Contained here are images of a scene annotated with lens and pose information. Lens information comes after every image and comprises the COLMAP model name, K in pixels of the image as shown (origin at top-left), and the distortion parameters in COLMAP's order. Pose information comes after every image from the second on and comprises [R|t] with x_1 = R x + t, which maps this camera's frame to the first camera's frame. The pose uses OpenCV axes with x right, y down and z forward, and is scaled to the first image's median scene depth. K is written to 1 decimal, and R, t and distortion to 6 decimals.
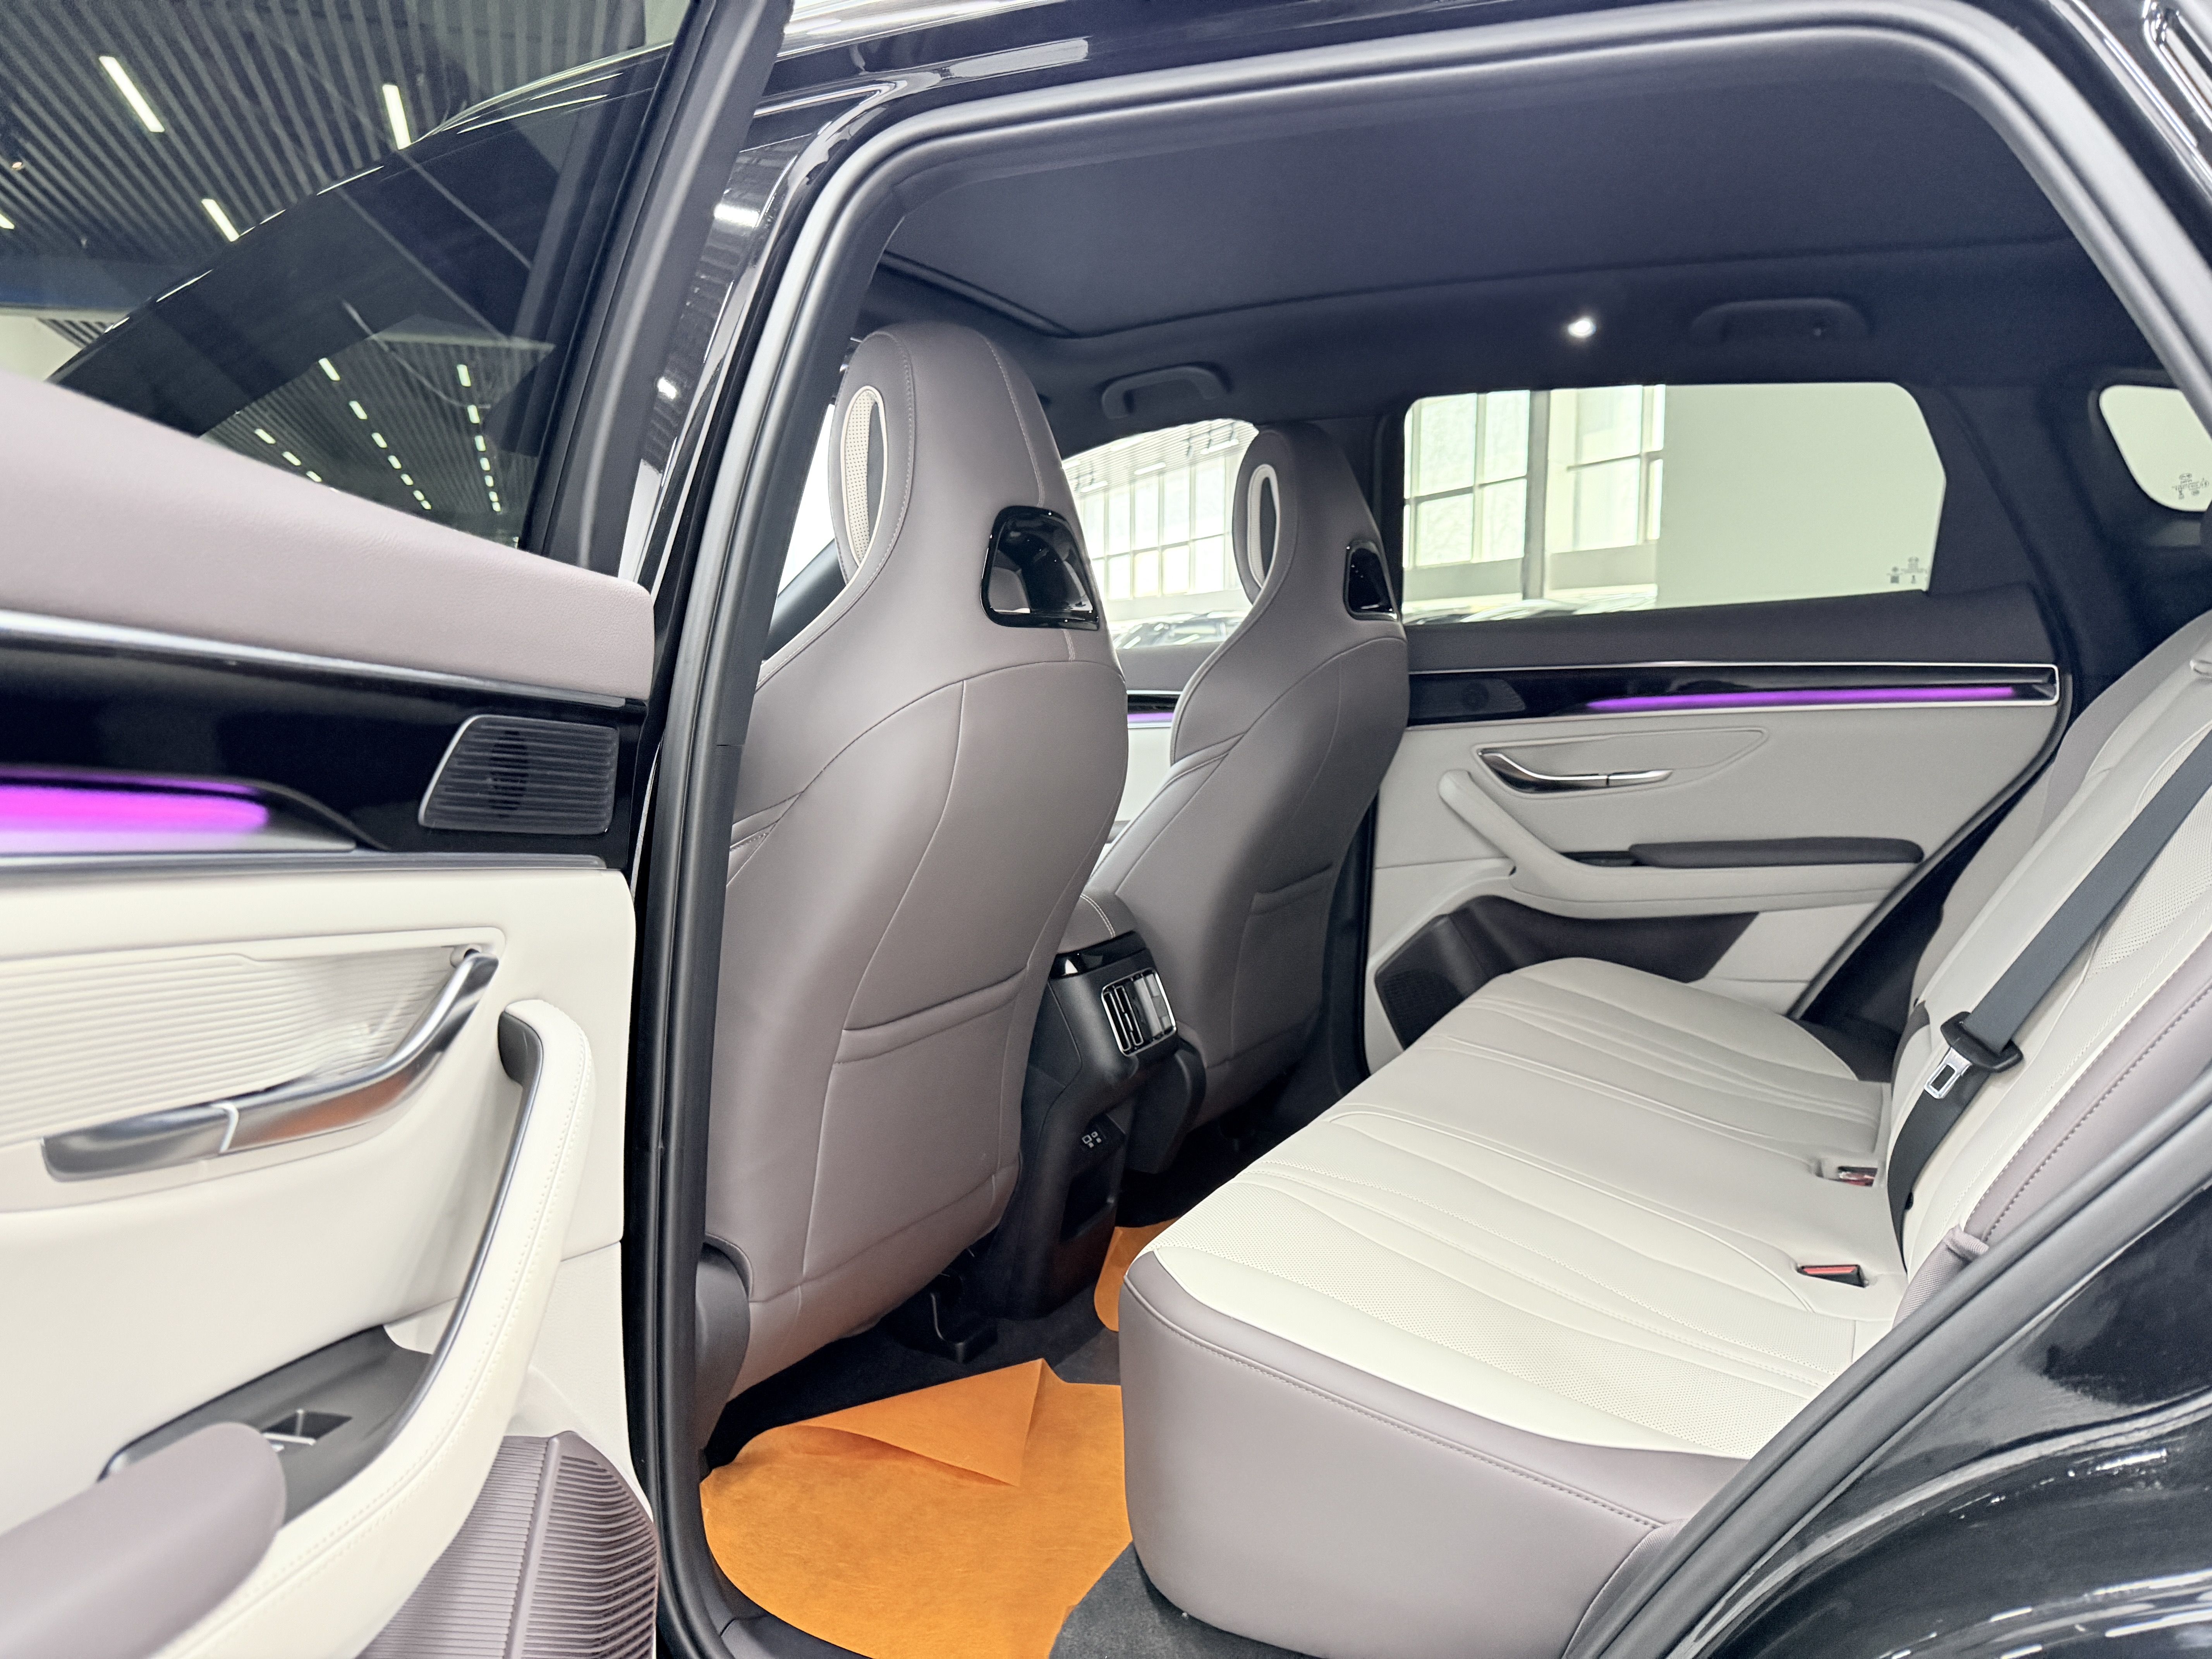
lens RADIAL K [[1537.4, 0, 1110.4], [0, 1537.4, 815.2], [0, 0, 1]] dist [0.015177, -0.040794]
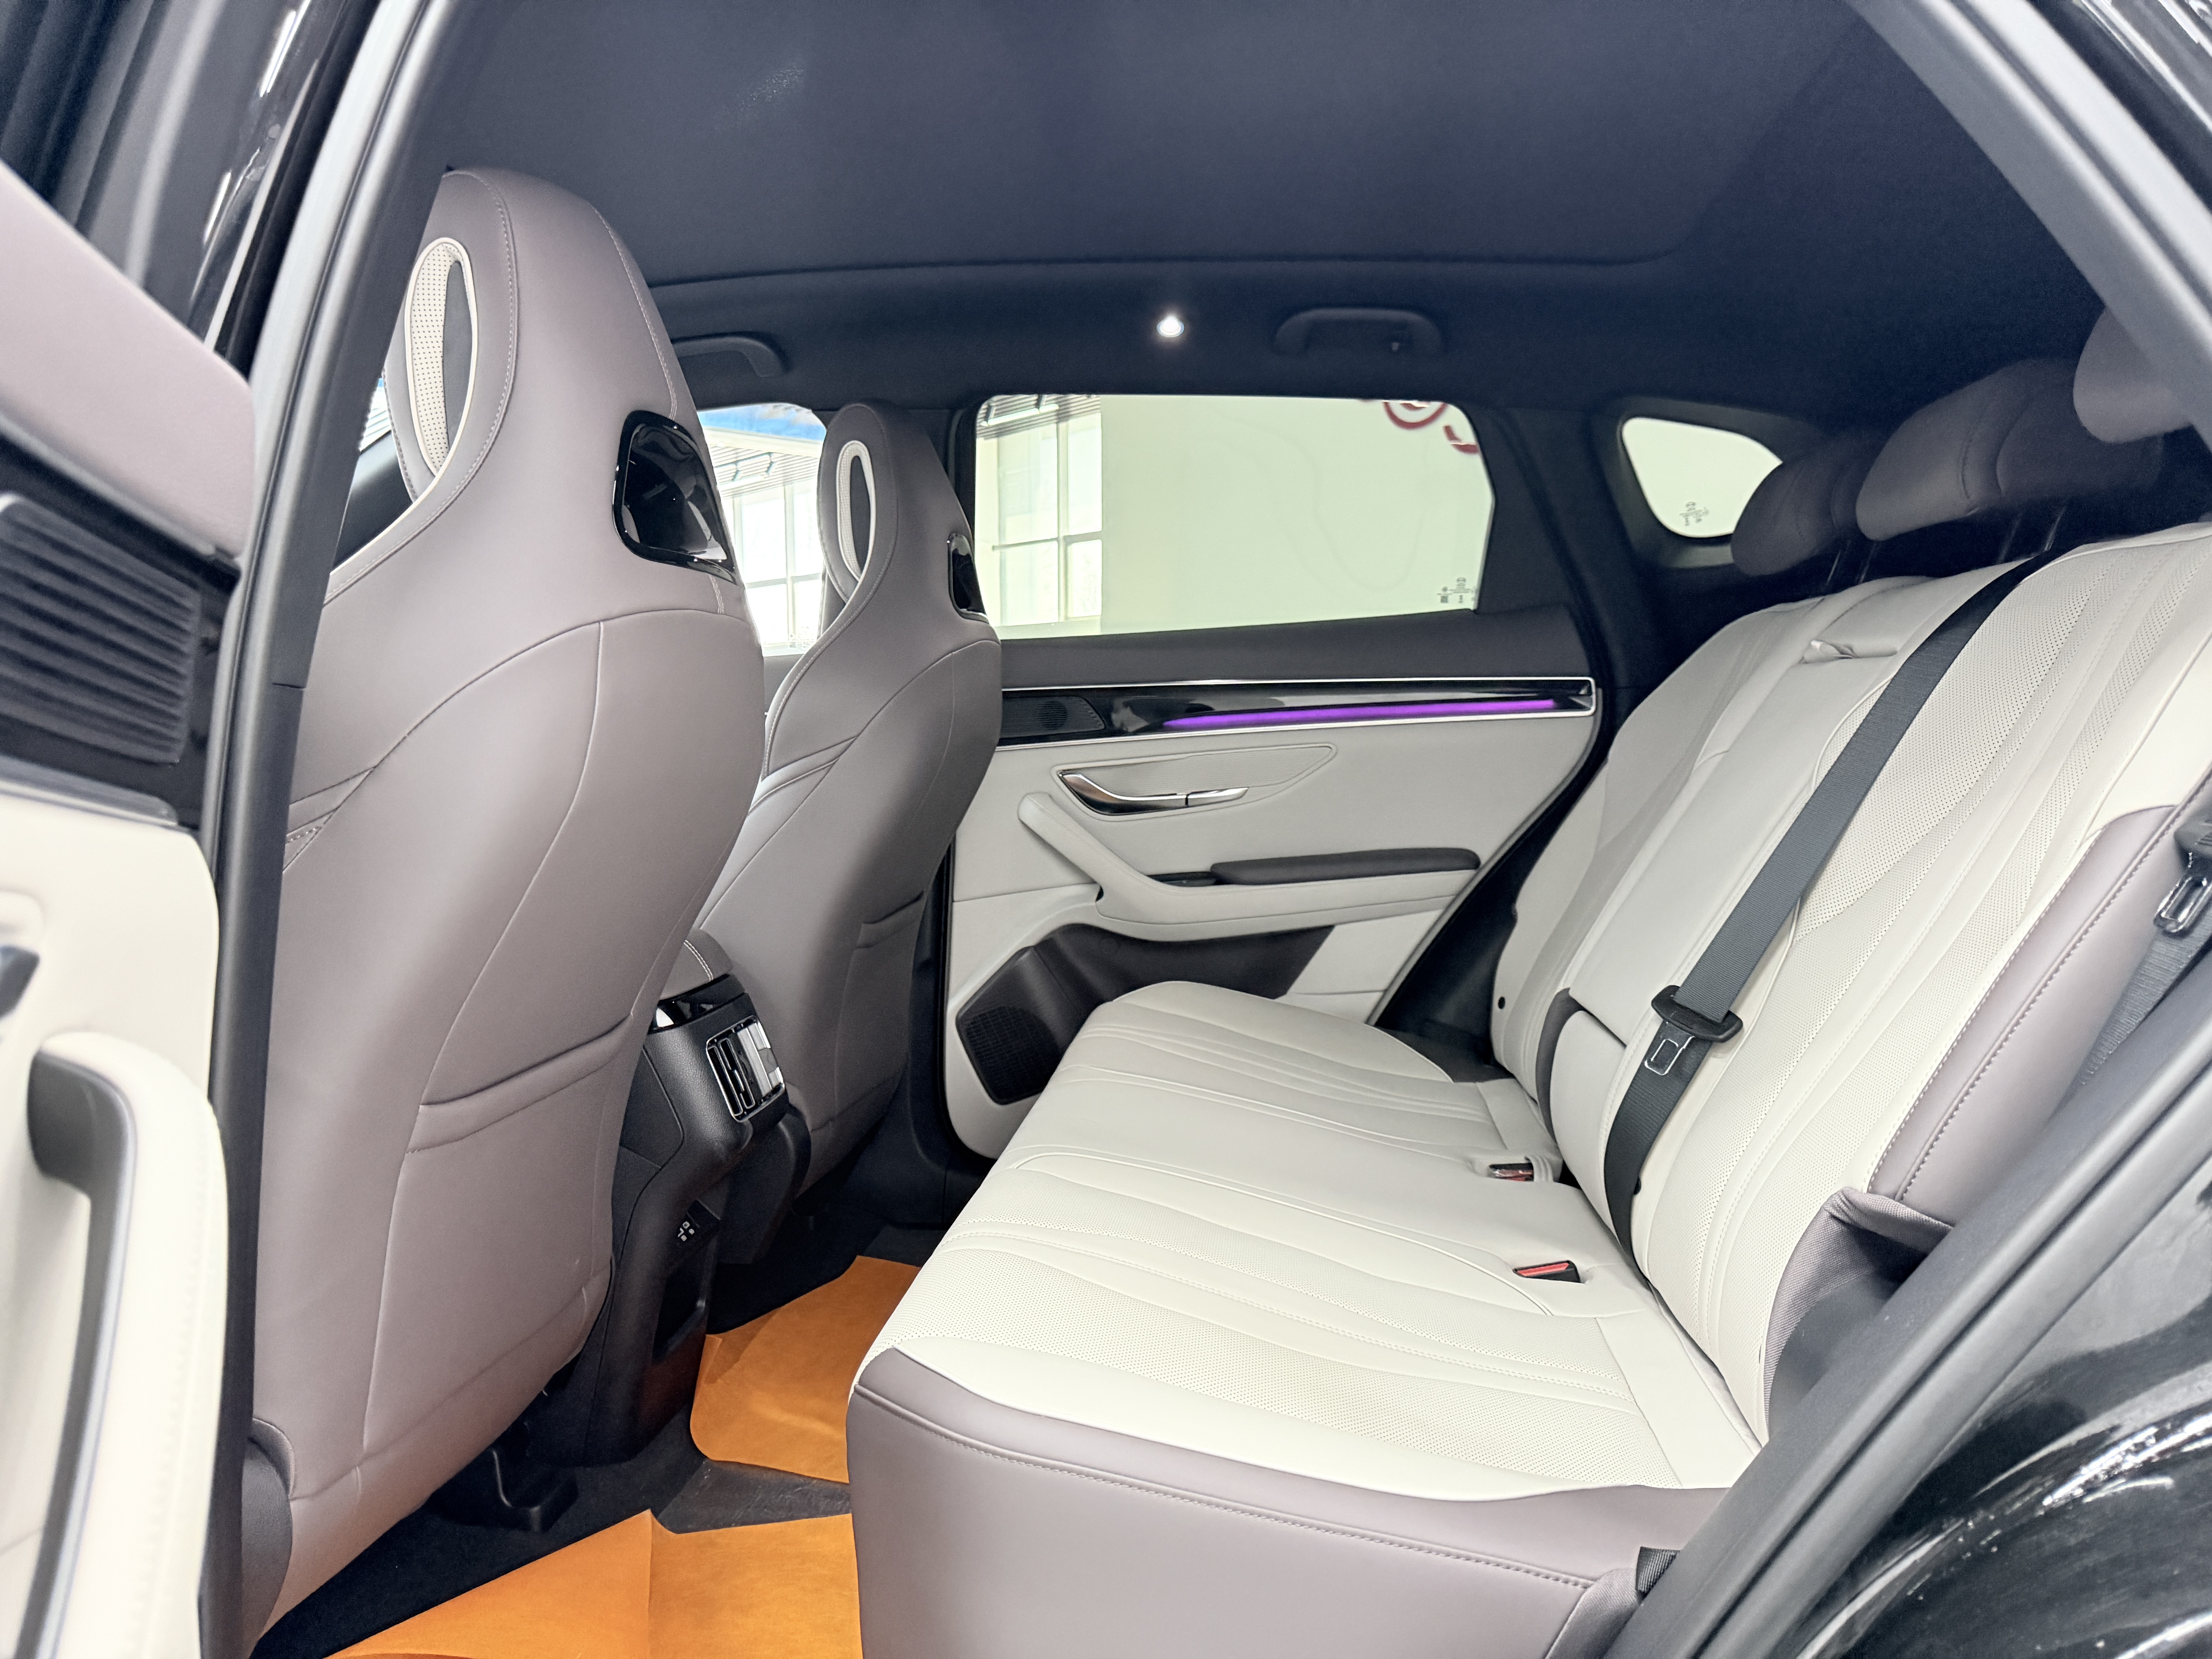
lens RADIAL K [[1537.4, 0, 1116.3], [0, 1537.4, 821.3], [0, 0, 1]] dist [0.015177, -0.040794]
pose [[0.933548, -0.022304, 0.357758, -0.084092], [0.037502, 0.998662, -0.035601, 0.029468], [-0.356486, 0.046652, 0.933135, 0.132618]]
